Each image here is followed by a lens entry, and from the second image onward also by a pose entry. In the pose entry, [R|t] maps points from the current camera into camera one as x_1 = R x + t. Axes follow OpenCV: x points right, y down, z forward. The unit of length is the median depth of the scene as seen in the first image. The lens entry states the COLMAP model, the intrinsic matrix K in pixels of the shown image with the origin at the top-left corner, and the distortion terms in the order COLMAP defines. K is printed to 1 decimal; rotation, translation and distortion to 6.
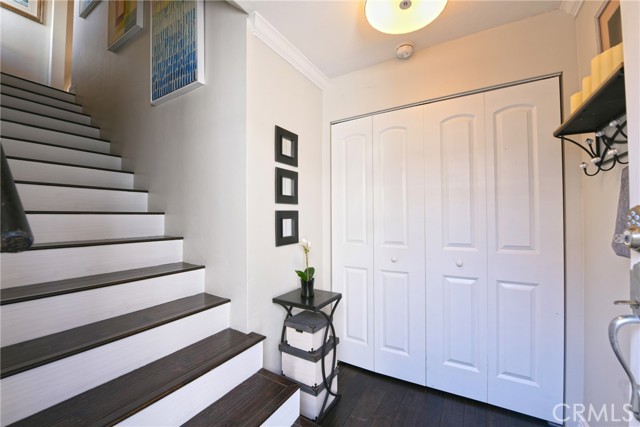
lens RADIAL K [[254.1, 0, 325.0], [0, 254.1, 215.7], [0, 0, 1]] dist [-0.015973, -0.002104]
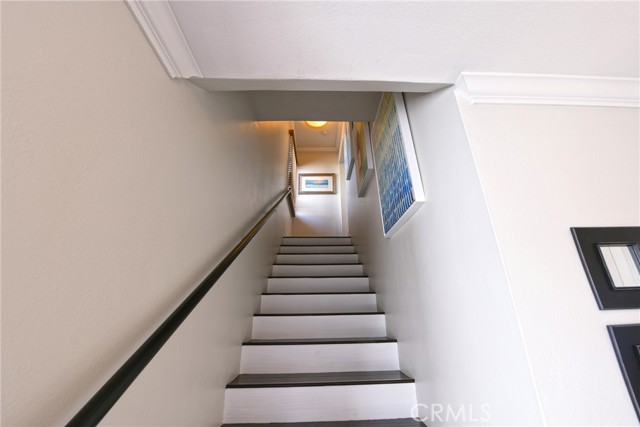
lens RADIAL K [[254.1, 0, 321.5], [0, 254.1, 219.9], [0, 0, 1]] dist [-0.015973, -0.002104]
pose [[0.526507, -0.308870, -0.792080, -0.063644], [0.028917, 0.937638, -0.346408, -0.206006], [0.849679, 0.159481, 0.502605, 0.350663]]
